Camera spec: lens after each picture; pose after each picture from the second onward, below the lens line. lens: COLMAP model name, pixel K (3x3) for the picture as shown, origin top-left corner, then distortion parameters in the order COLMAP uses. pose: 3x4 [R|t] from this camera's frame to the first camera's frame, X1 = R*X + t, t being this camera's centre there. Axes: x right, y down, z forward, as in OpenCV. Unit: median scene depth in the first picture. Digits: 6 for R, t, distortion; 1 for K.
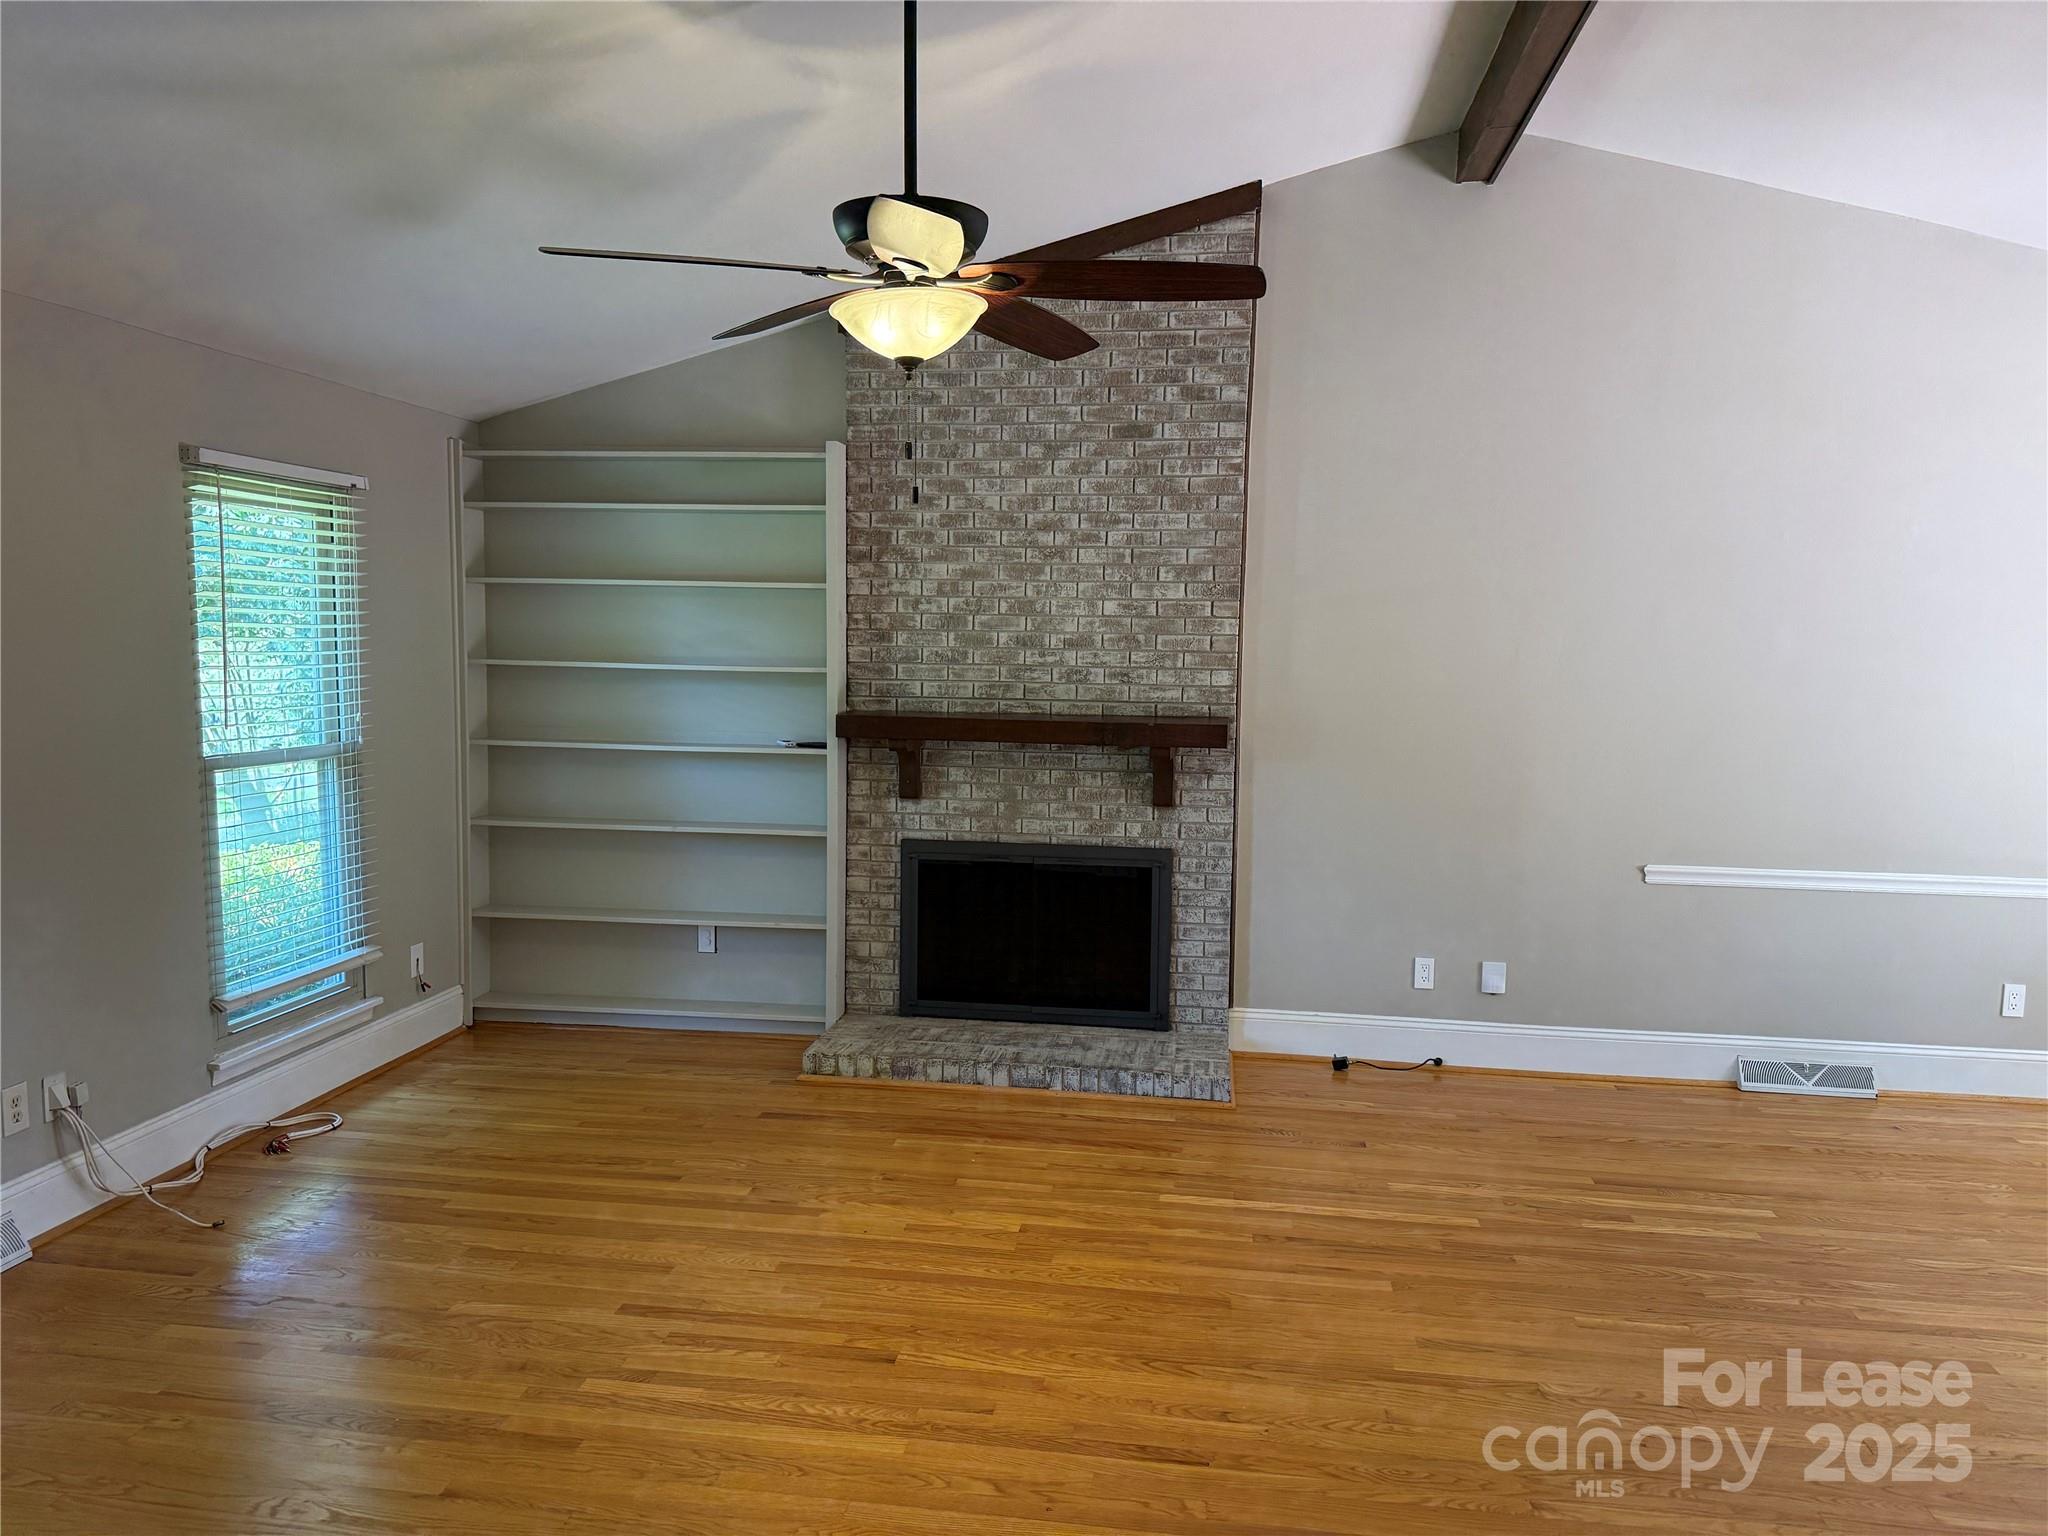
lens RADIAL K [[1427.0, 0, 1011.9], [0, 1427.0, 778.7], [0, 0, 1]] dist [0.027069, -0.048844]
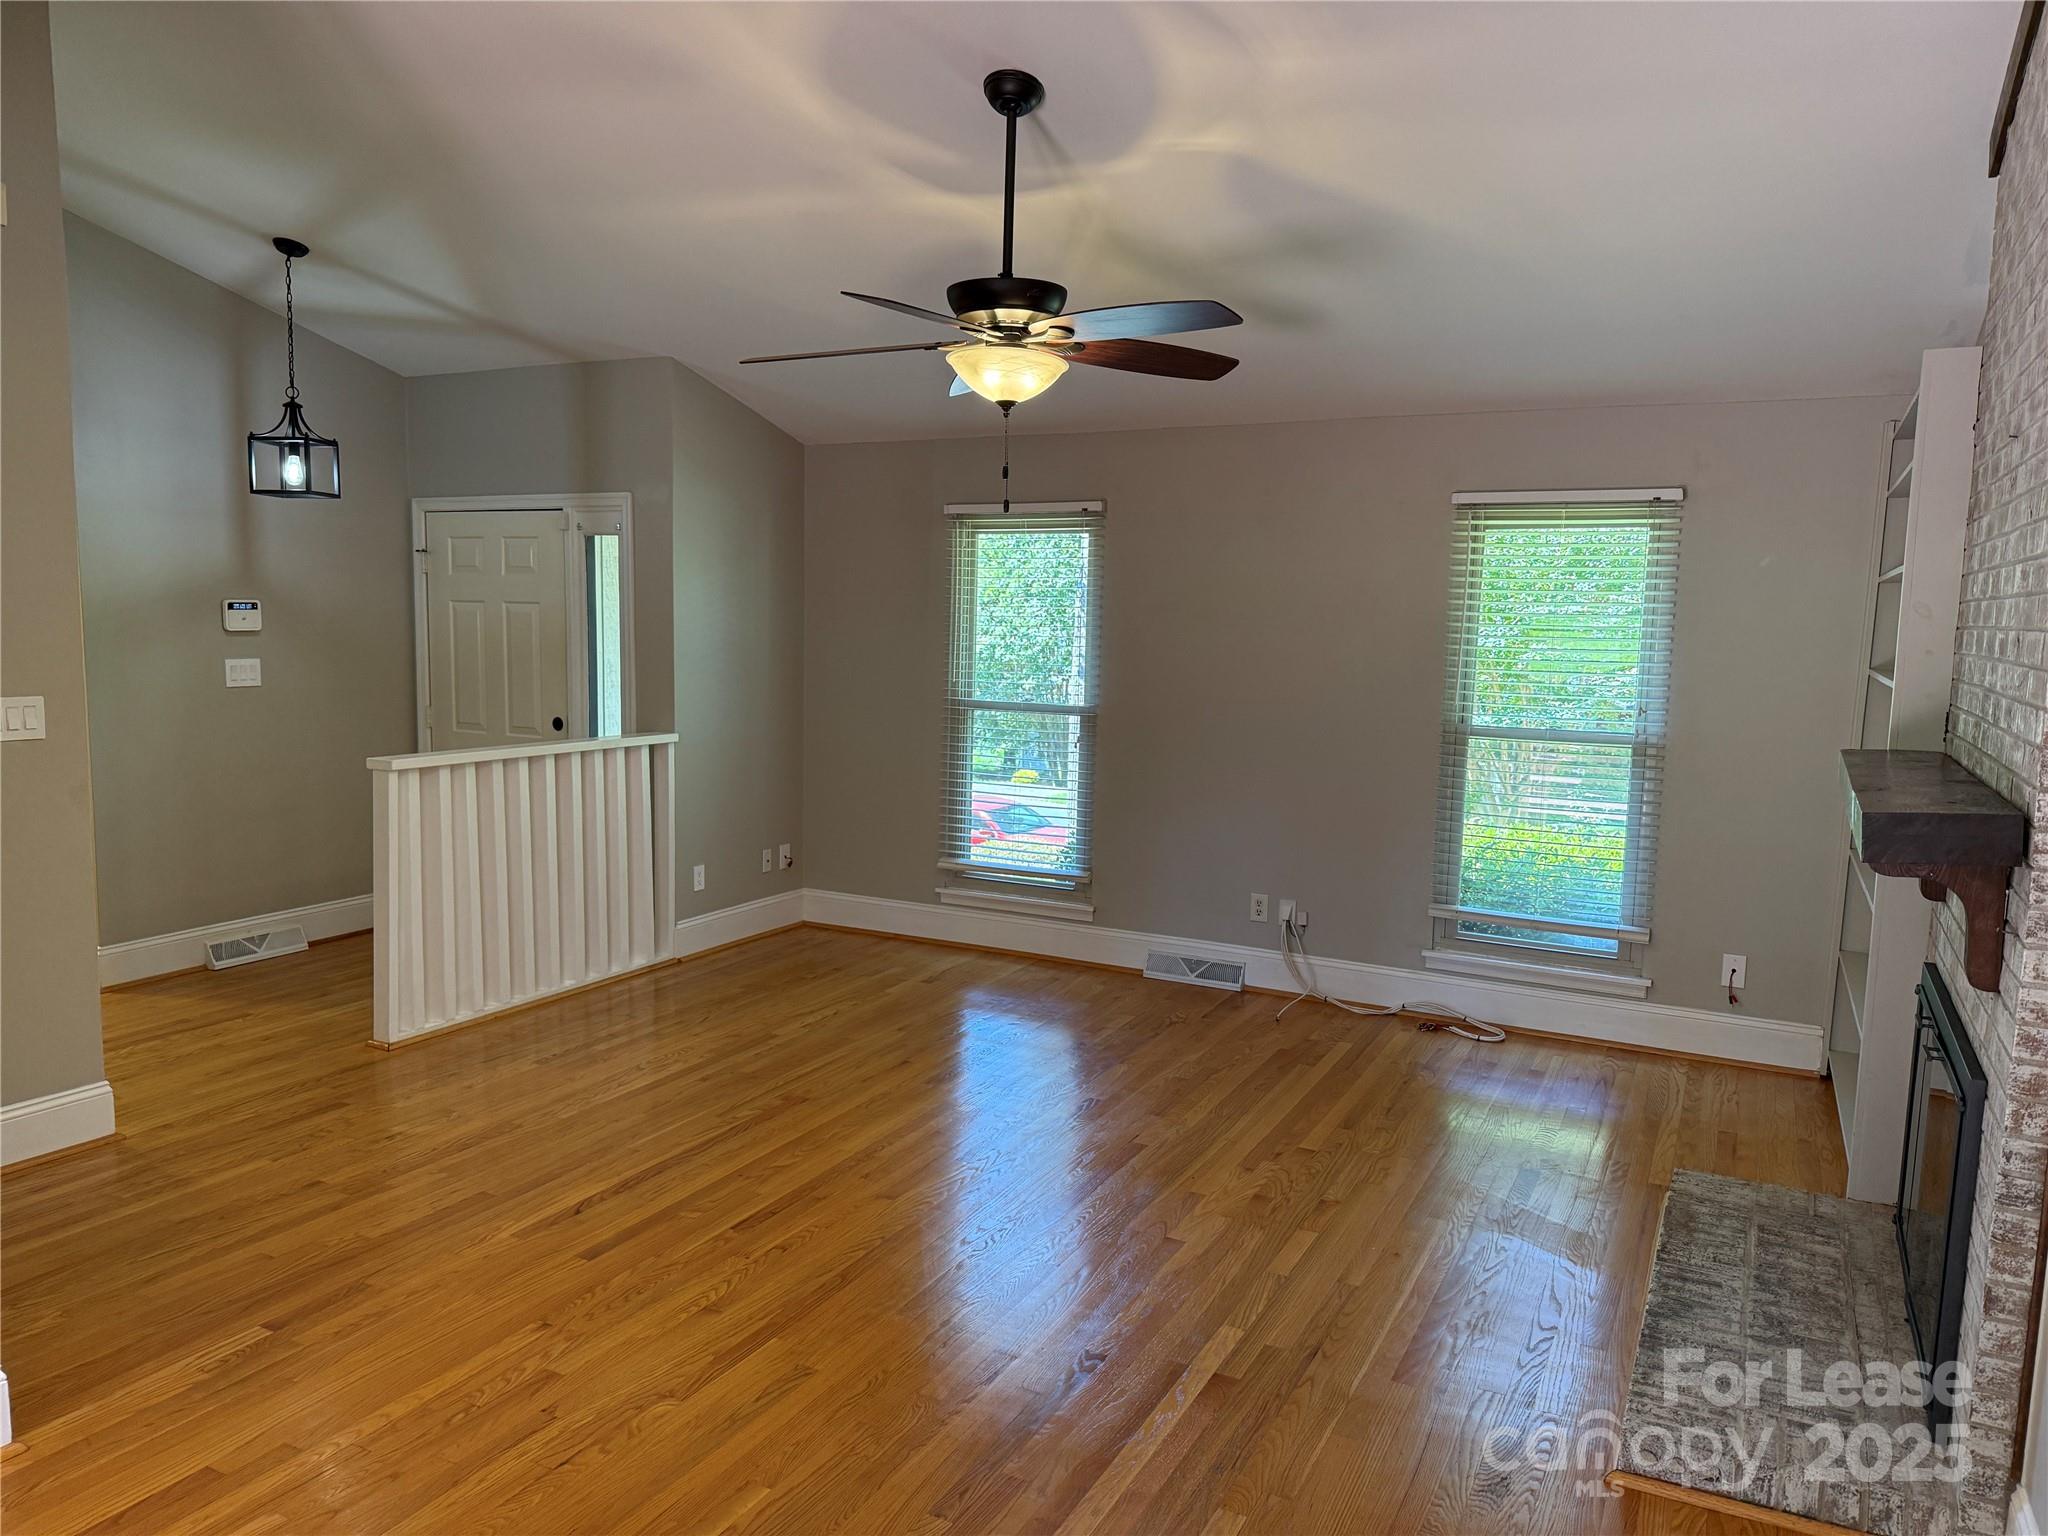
lens RADIAL K [[1427.0, 0, 1009.9], [0, 1427.0, 767.5], [0, 0, 1]] dist [0.027069, -0.048844]
pose [[-0.332169, 0.082812, -0.939578, 0.769703], [-0.118455, 0.984589, 0.128657, -0.090652], [0.935752, 0.154033, -0.317240, 0.964672]]
